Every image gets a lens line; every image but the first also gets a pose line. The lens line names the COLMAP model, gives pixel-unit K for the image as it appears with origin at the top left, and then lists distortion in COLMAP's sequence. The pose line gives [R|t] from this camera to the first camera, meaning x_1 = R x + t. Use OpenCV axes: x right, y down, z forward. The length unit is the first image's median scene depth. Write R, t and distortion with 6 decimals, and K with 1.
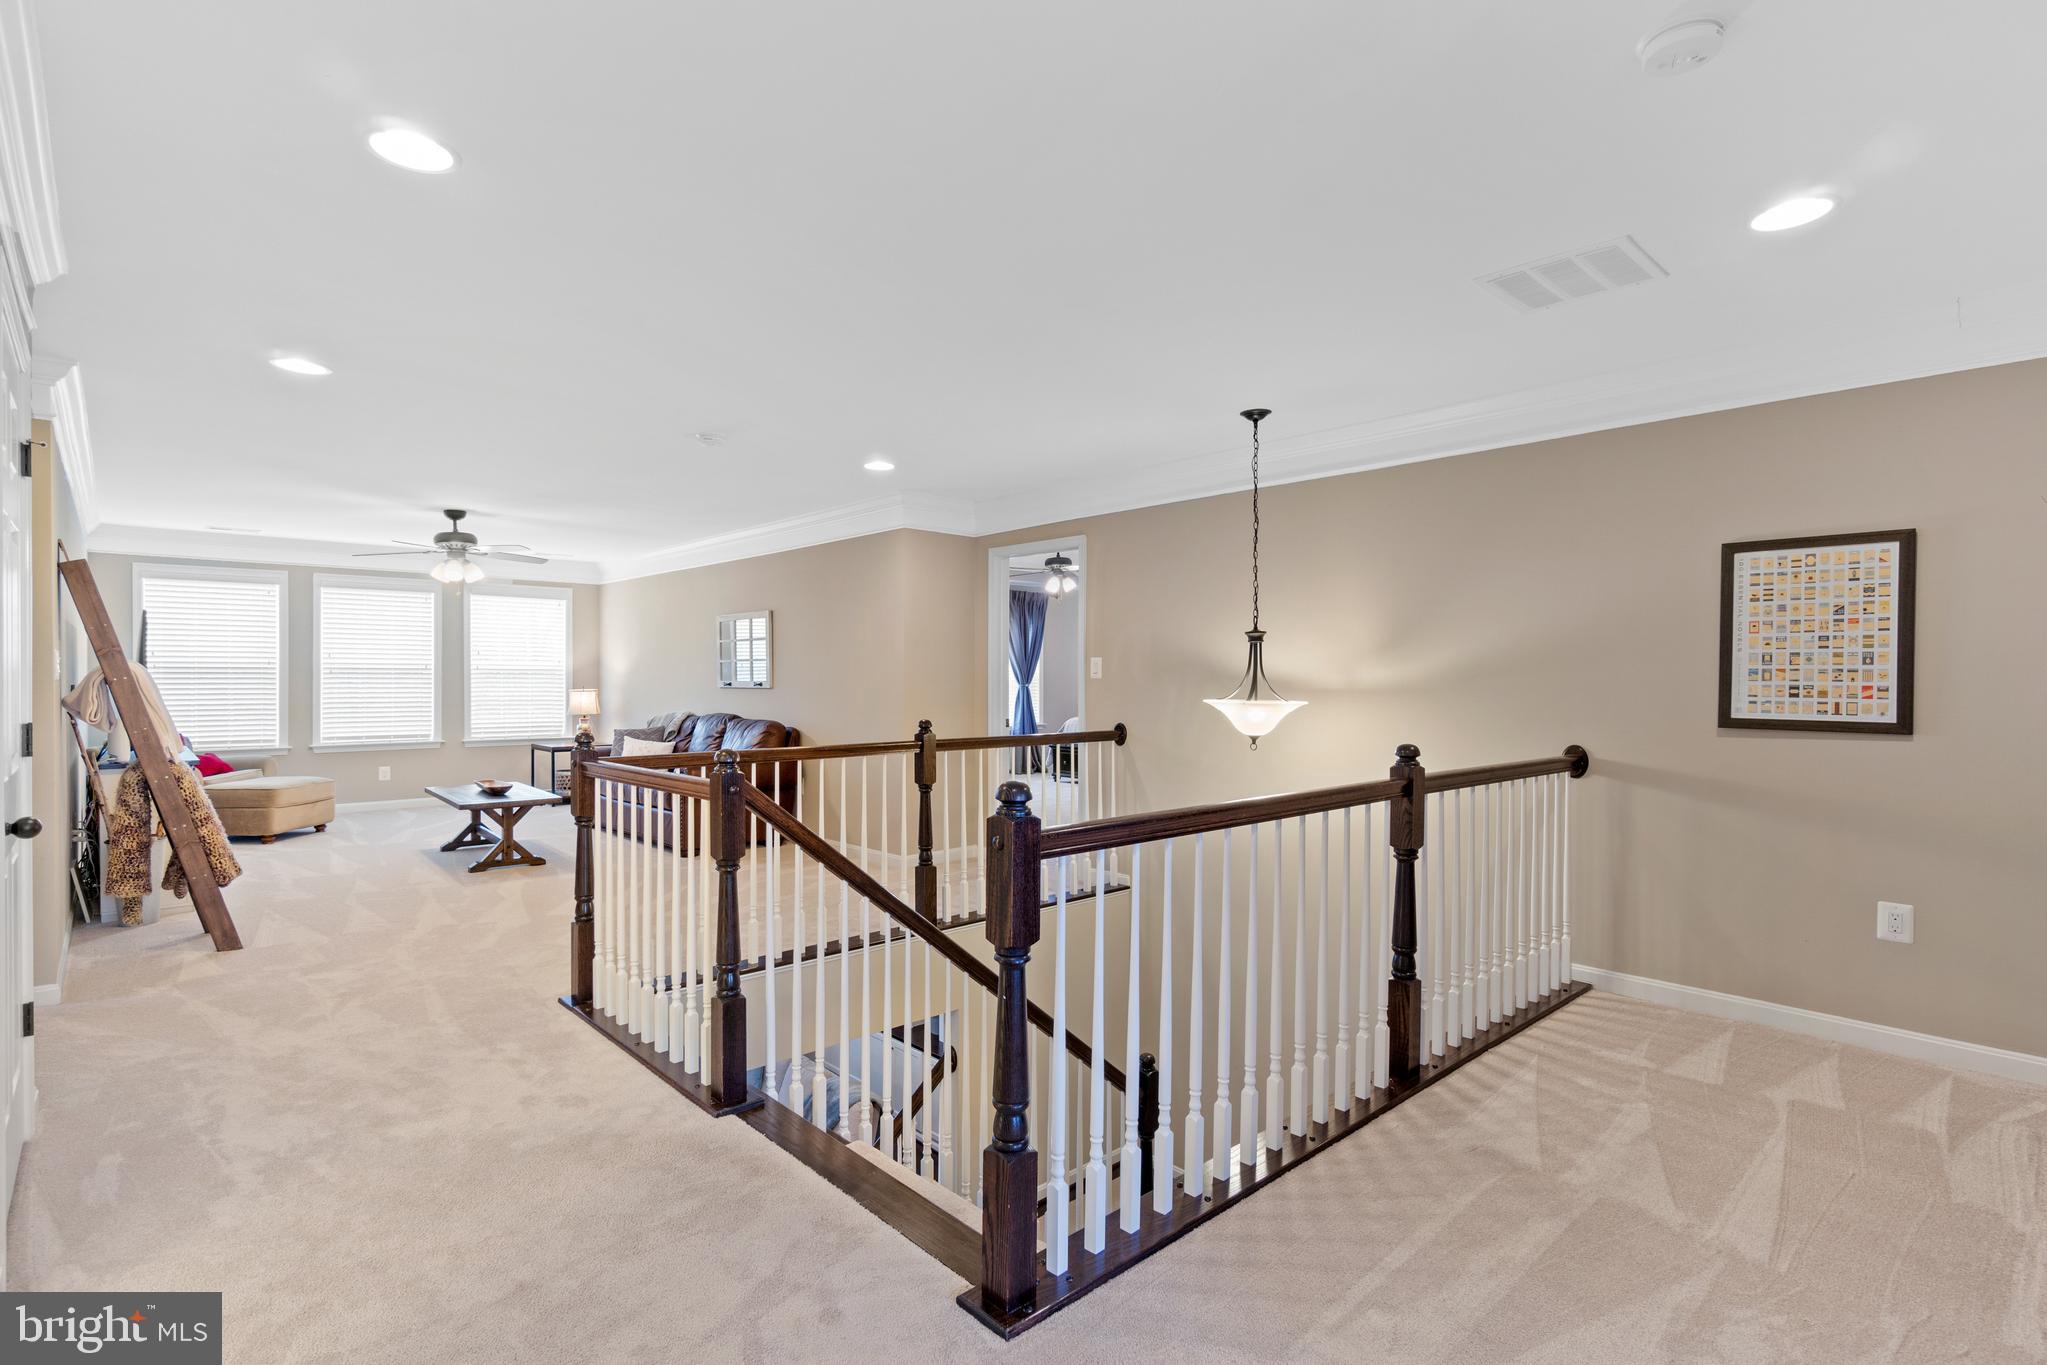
lens RADIAL K [[990.3, 0, 1019.3], [0, 990.3, 689.5], [0, 0, 1]] dist [-0.000435, 0.000372]
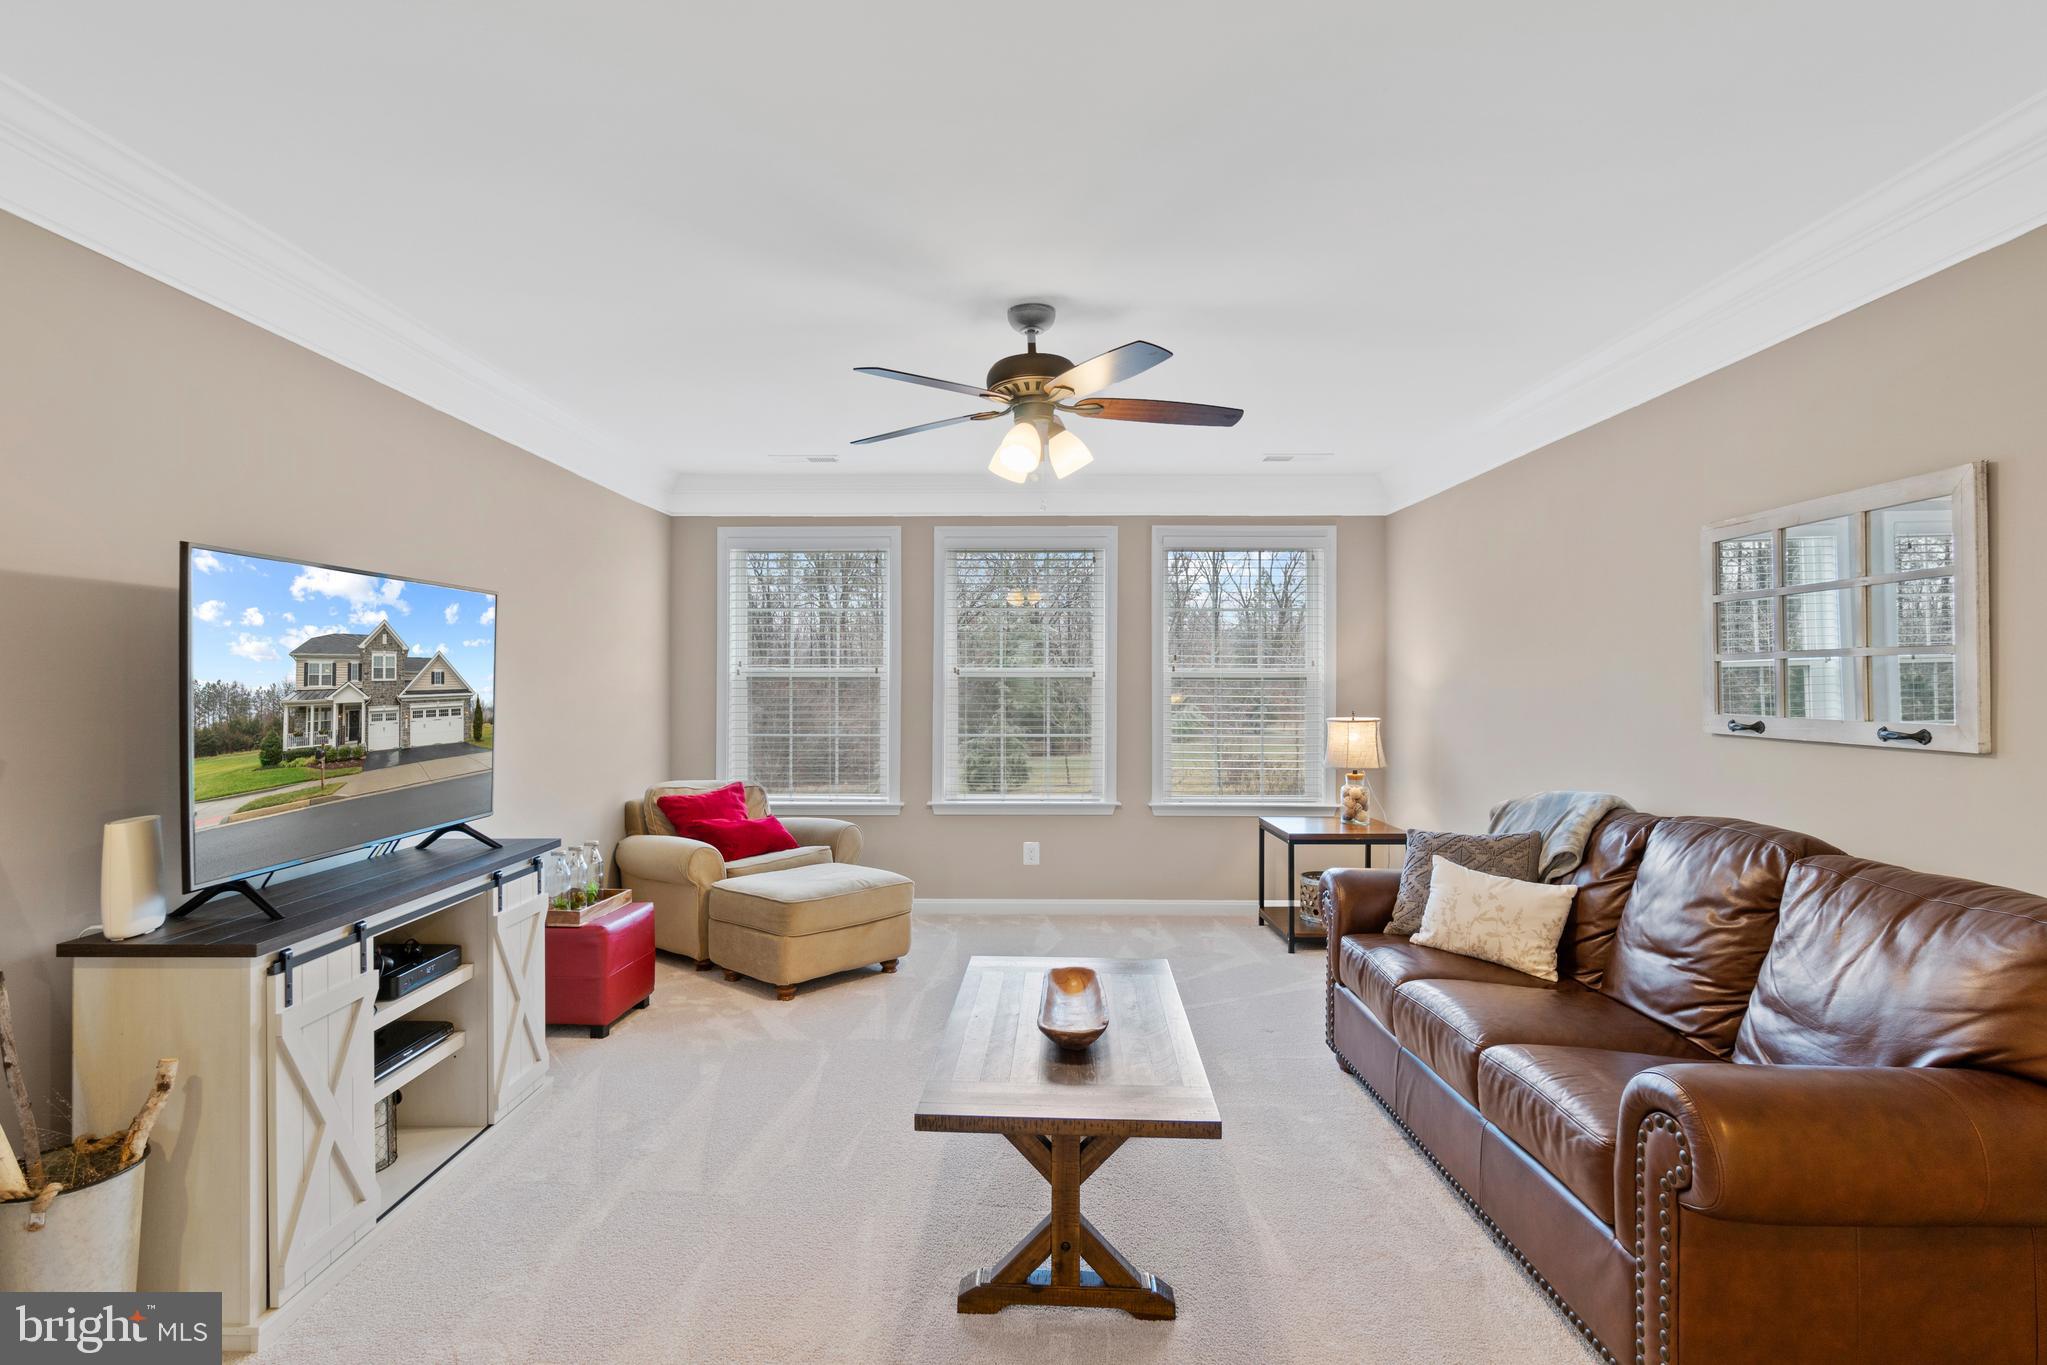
lens RADIAL K [[1026.1, 0, 1018.8], [0, 1026.1, 683.3], [0, 0, 1]] dist [0.003119, -0.000058]
pose [[0.721800, 0.002206, -0.692098, -0.272748], [-0.008846, 0.999943, -0.006039, -0.018215], [0.692045, 0.010481, 0.721778, 0.684509]]
